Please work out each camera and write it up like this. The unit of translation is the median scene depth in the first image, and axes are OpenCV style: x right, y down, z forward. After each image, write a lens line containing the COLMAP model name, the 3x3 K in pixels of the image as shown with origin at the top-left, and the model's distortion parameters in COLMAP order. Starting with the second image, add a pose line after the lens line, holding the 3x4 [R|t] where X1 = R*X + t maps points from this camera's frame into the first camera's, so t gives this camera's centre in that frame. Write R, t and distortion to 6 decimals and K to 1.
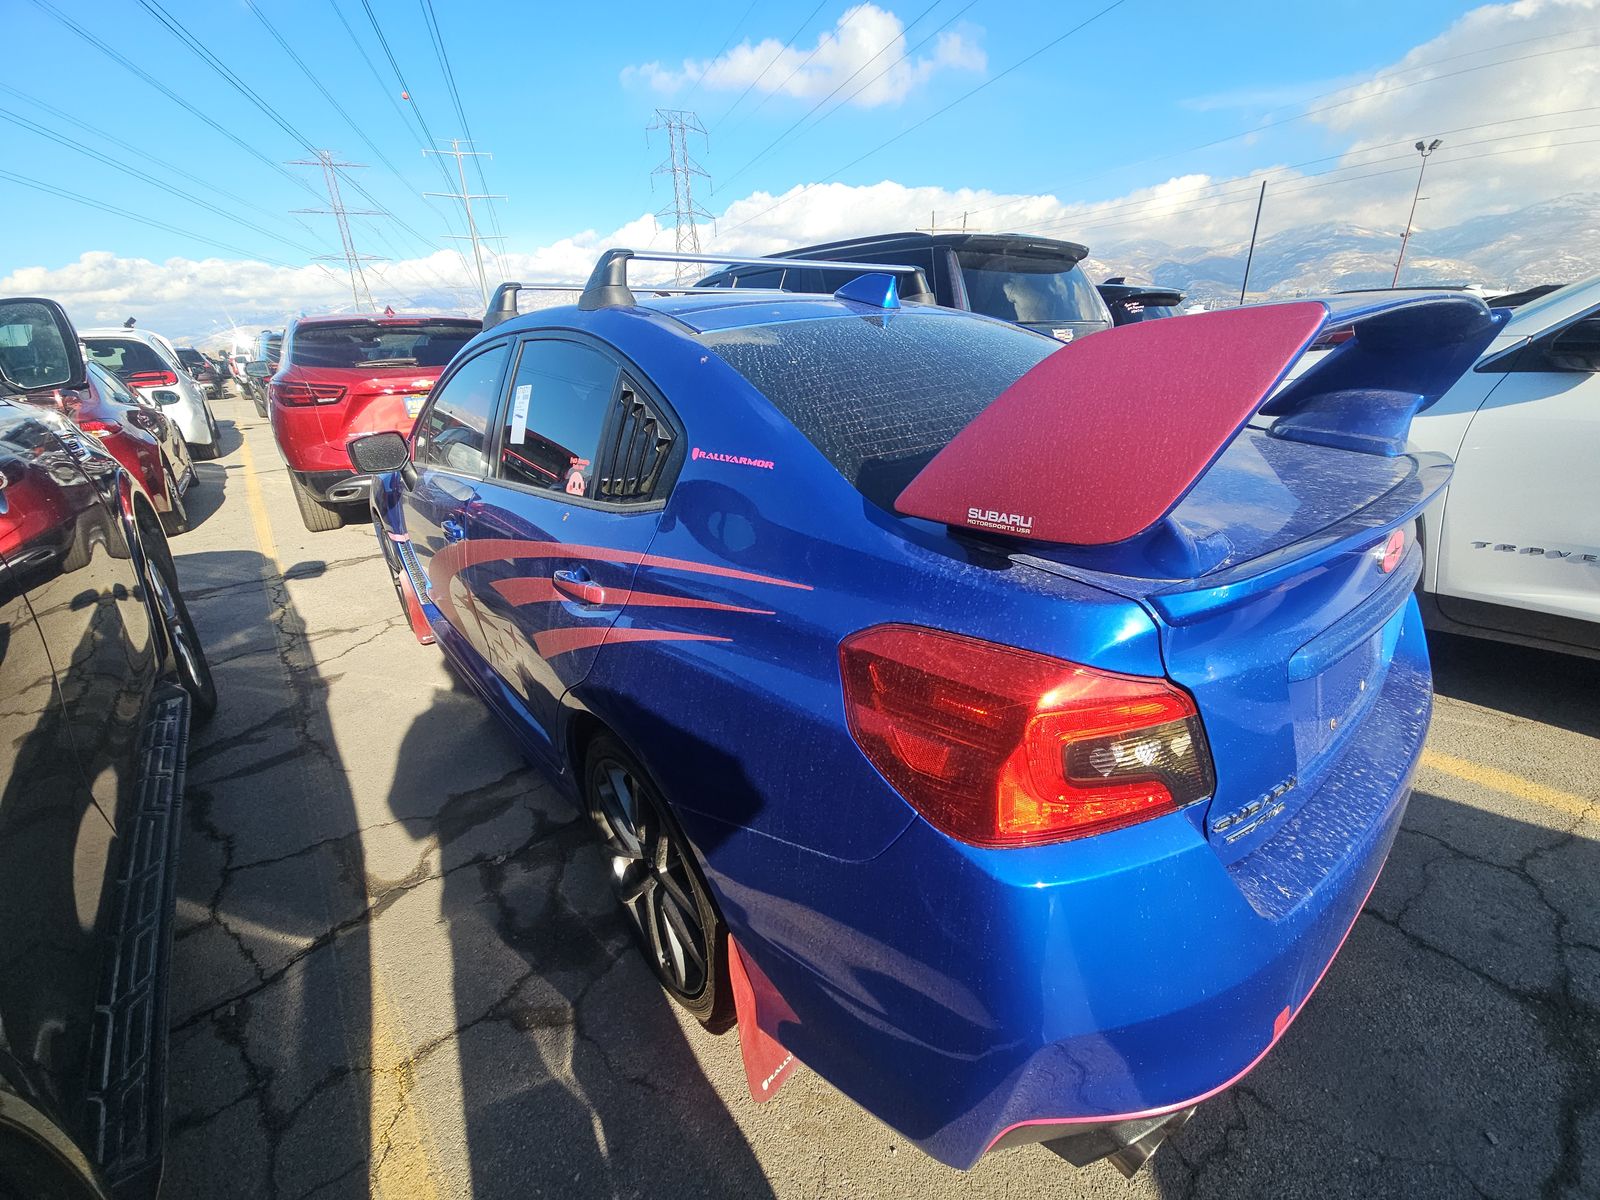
lens RADIAL K [[646.0, 0, 802.3], [0, 646.0, 600.8], [0, 0, 1]] dist [0.003317, -0.005445]
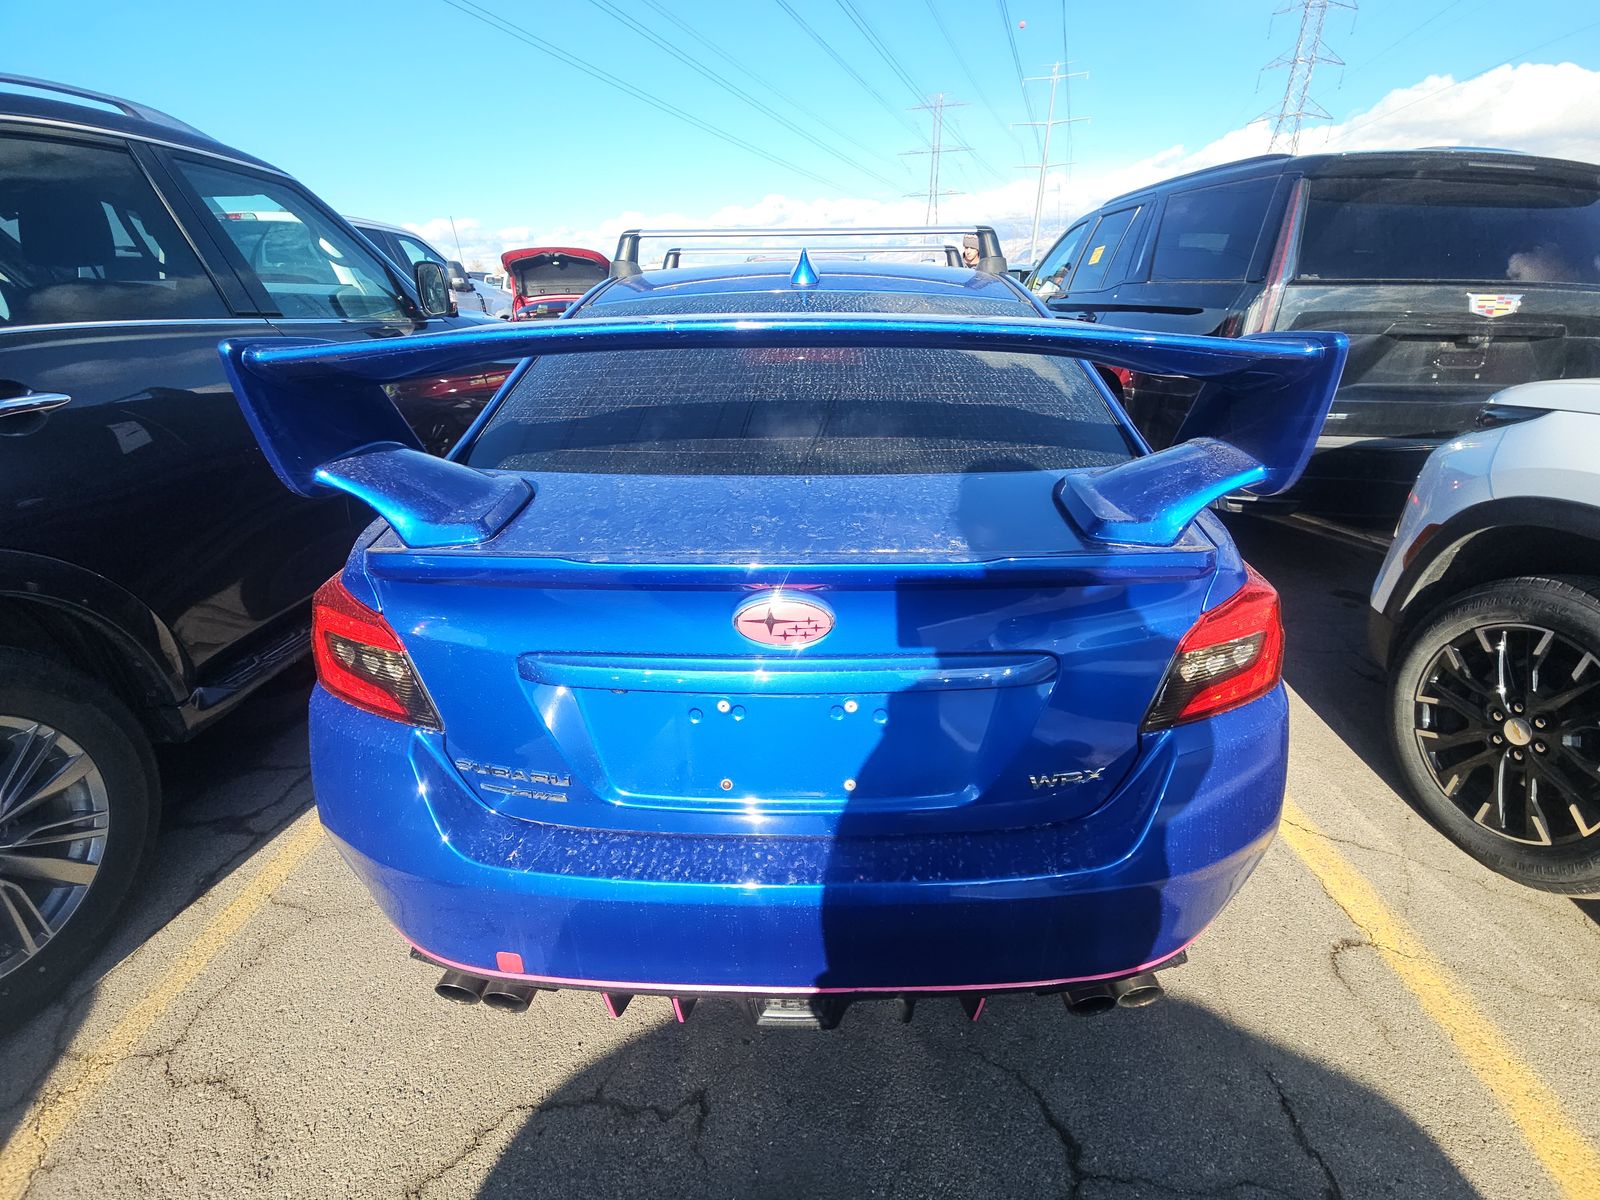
lens RADIAL K [[646.0, 0, 815.0], [0, 646.0, 601.3], [0, 0, 1]] dist [0.003317, -0.005445]
pose [[0.759713, 0.308587, -0.572372, 1.439544], [-0.259200, 0.950981, 0.168670, -0.261928], [0.596365, 0.020218, 0.802459, 0.344028]]
